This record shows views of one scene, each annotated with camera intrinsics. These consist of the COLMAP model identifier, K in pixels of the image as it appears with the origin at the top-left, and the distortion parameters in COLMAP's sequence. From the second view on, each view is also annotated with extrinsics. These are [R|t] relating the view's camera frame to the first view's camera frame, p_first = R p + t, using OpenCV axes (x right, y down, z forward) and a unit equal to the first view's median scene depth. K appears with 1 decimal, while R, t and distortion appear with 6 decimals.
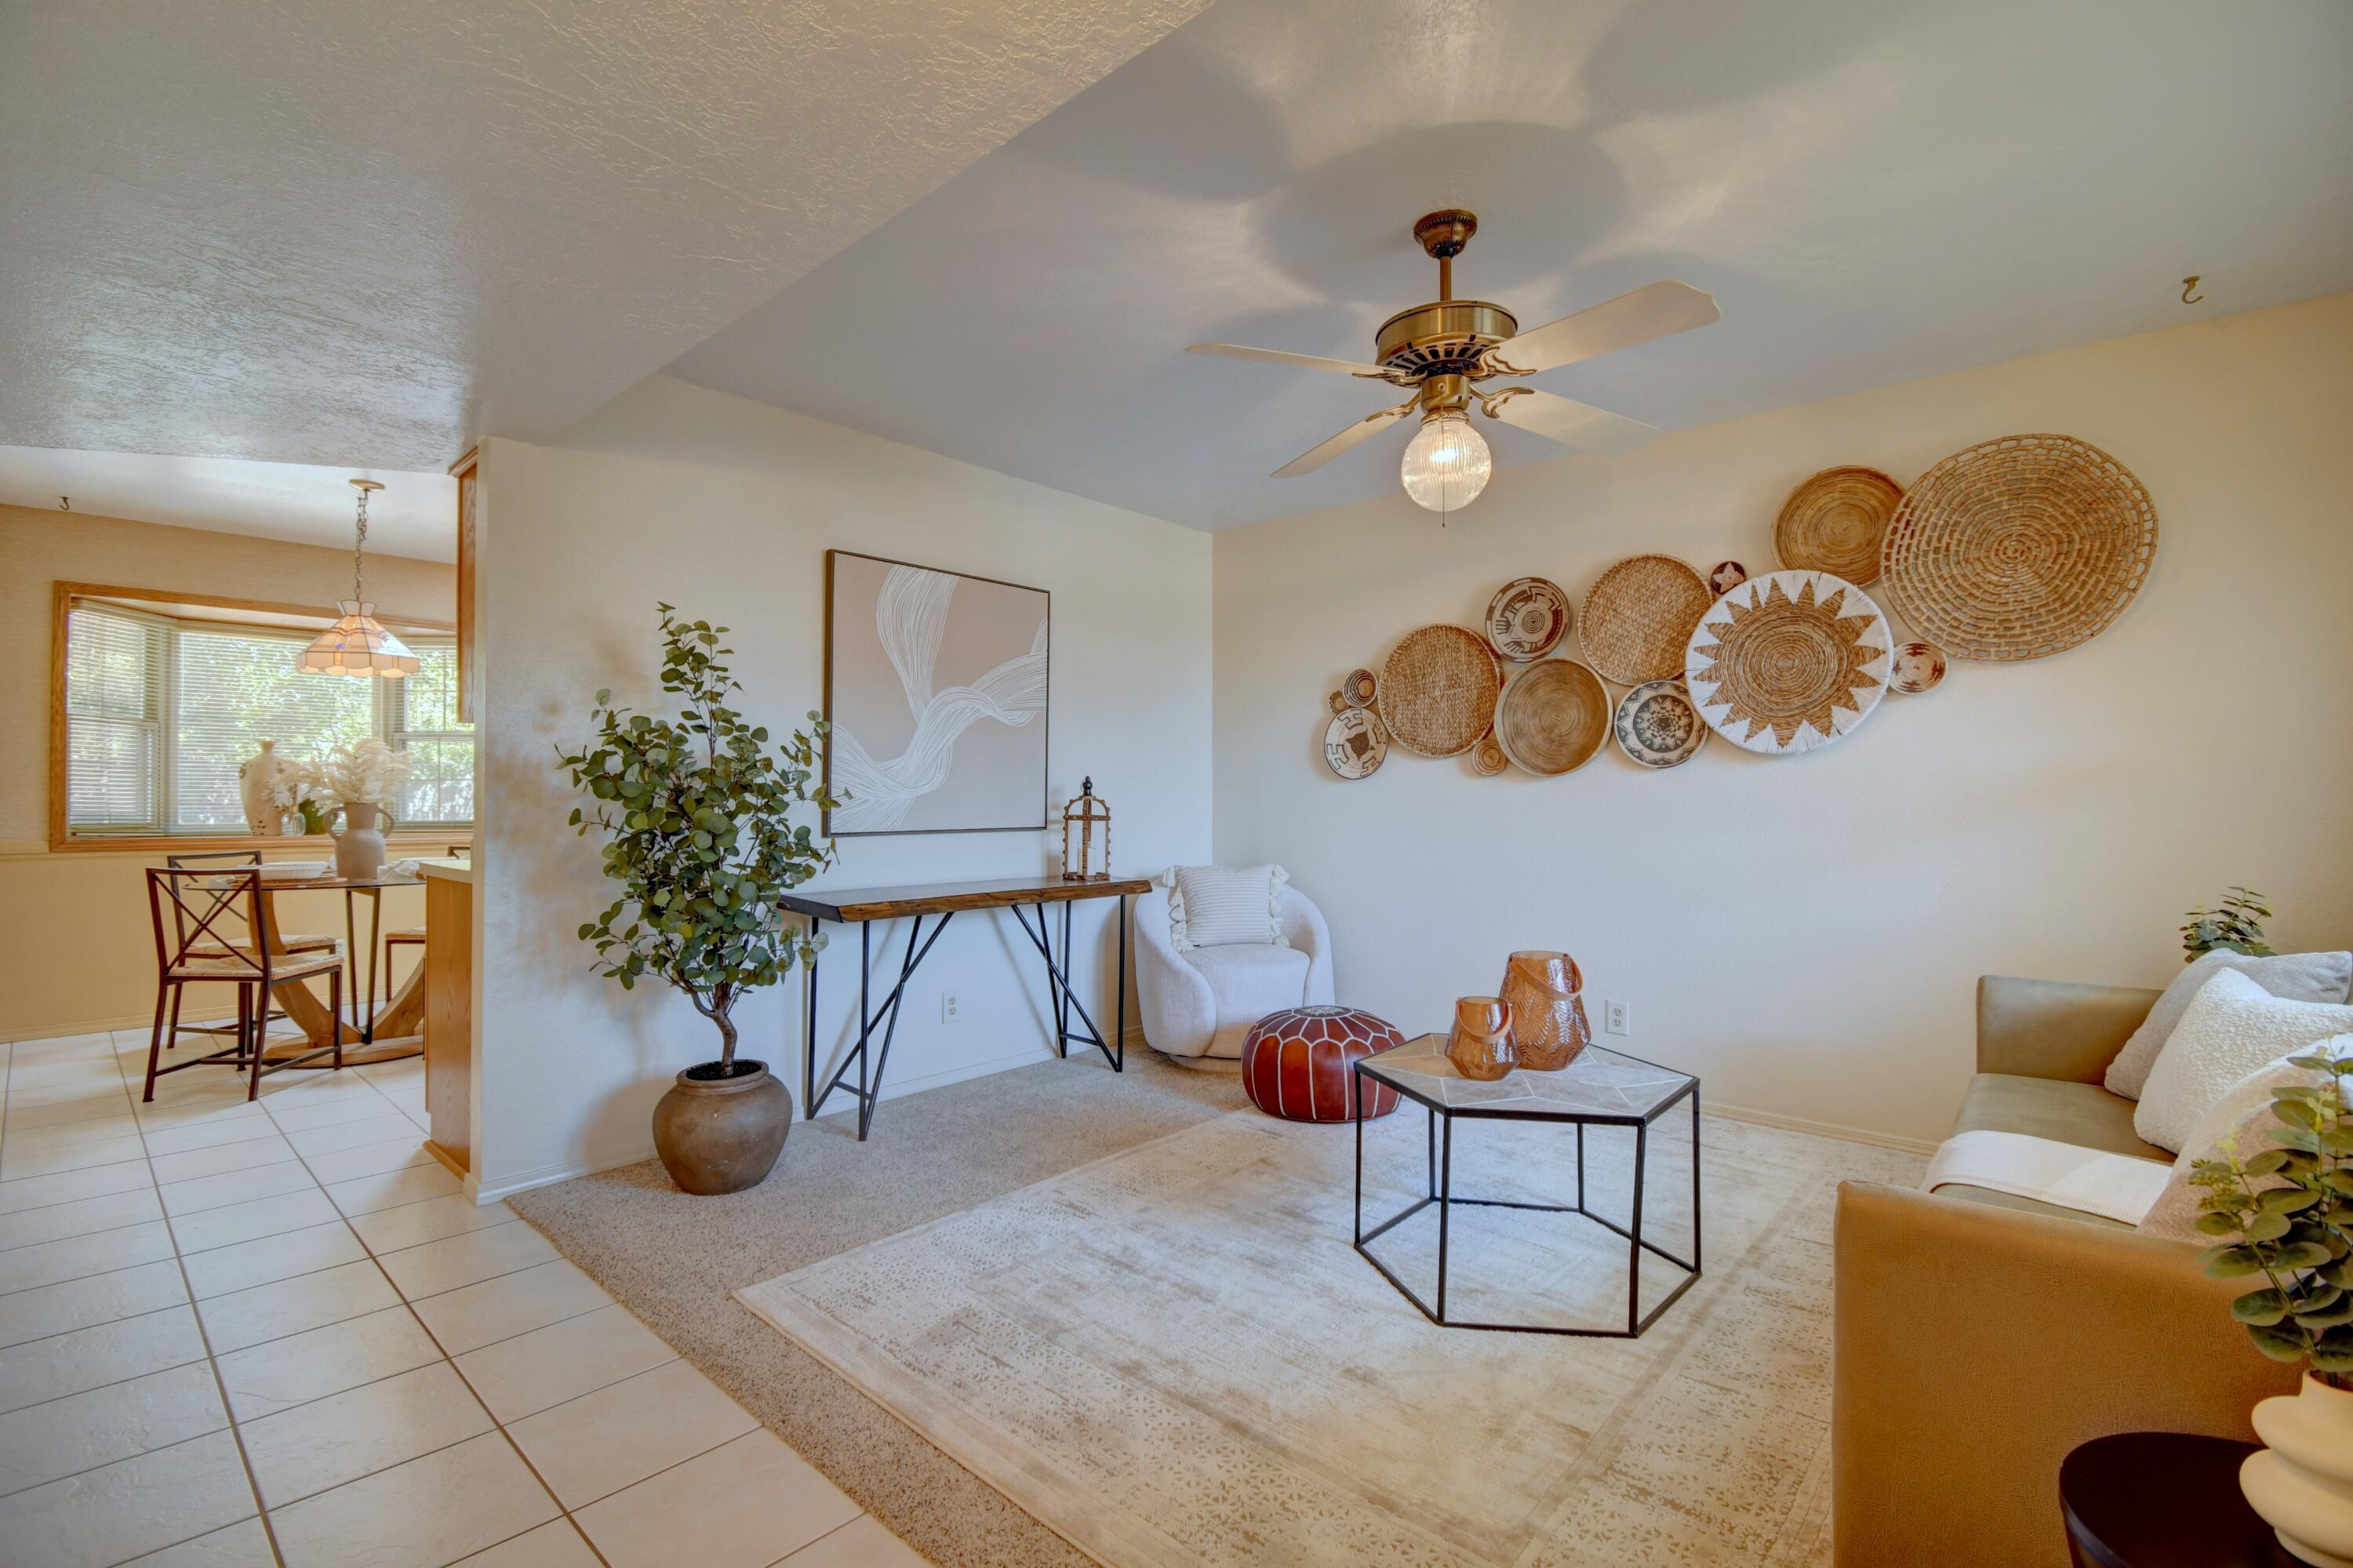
lens RADIAL K [[1053.5, 0, 1172.3], [0, 1053.5, 788.1], [0, 0, 1]] dist [0.002227, -0.001179]
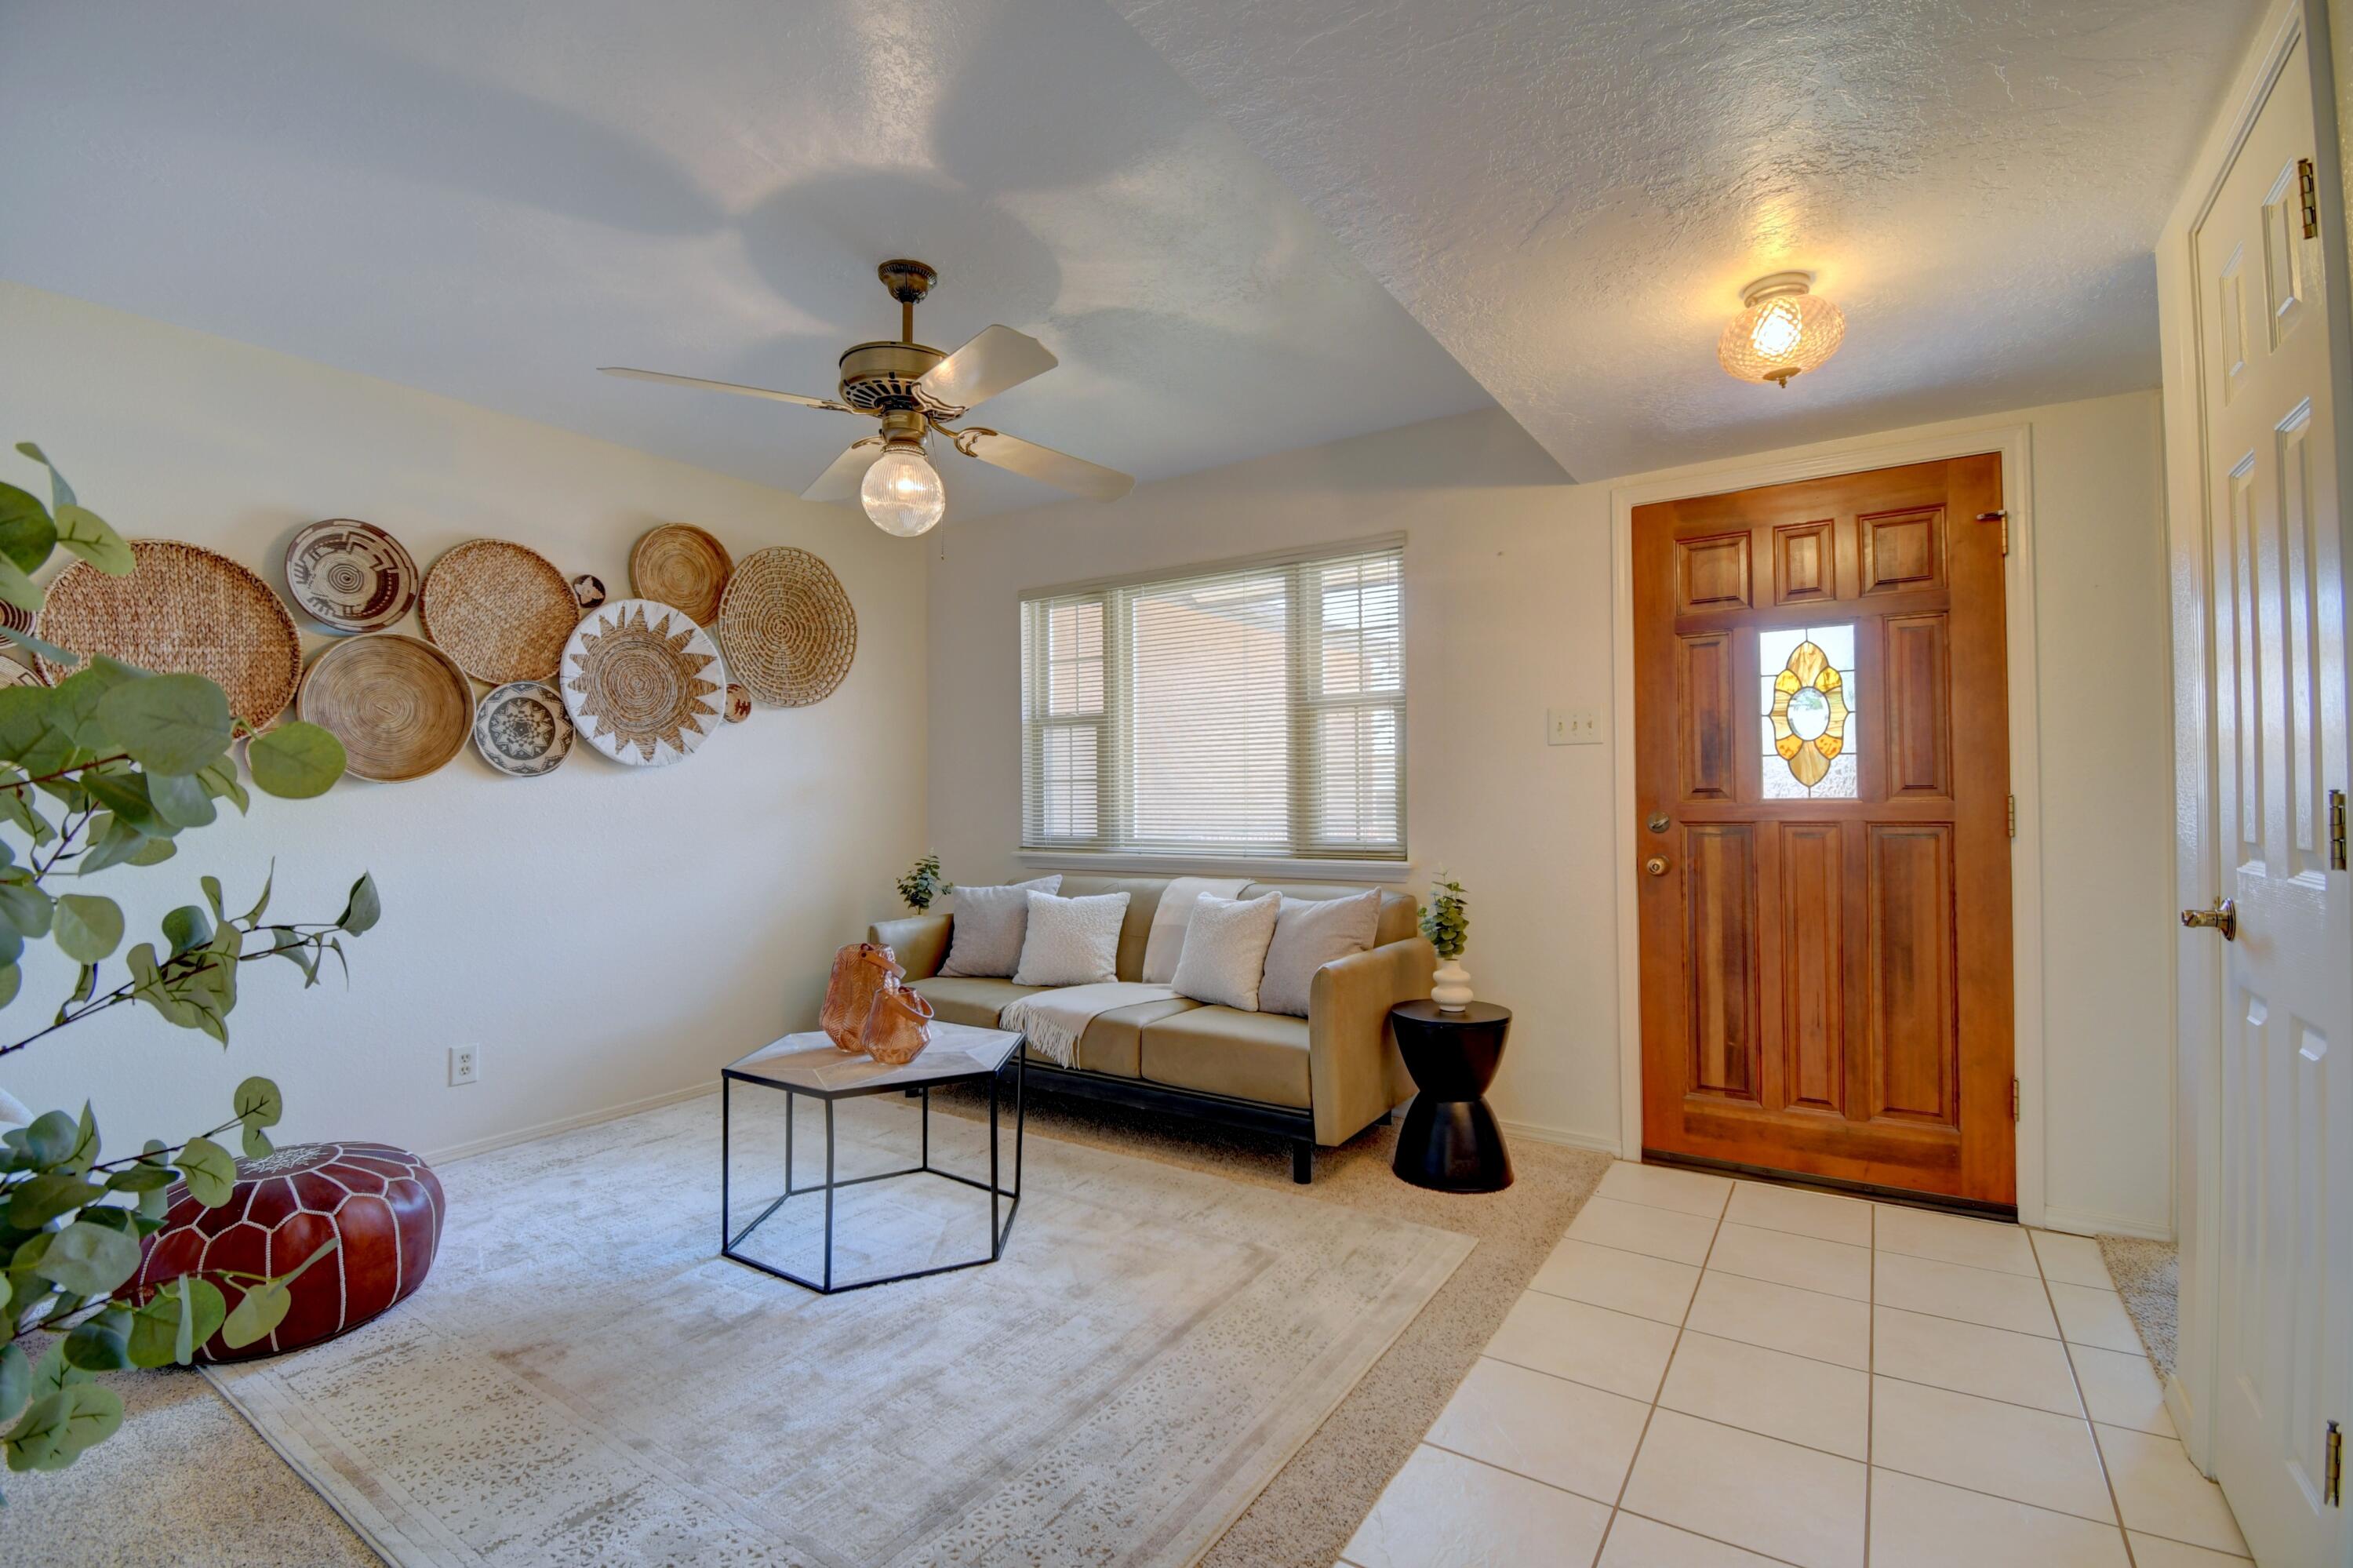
lens RADIAL K [[1053.5, 0, 1169.8], [0, 1053.5, 785.4], [0, 0, 1]] dist [0.002227, -0.001179]
pose [[-0.151006, 0.018851, 0.988353, -0.561518], [0.007927, 0.999809, -0.017858, 0.010278], [-0.988501, 0.005138, -0.151127, 0.605680]]
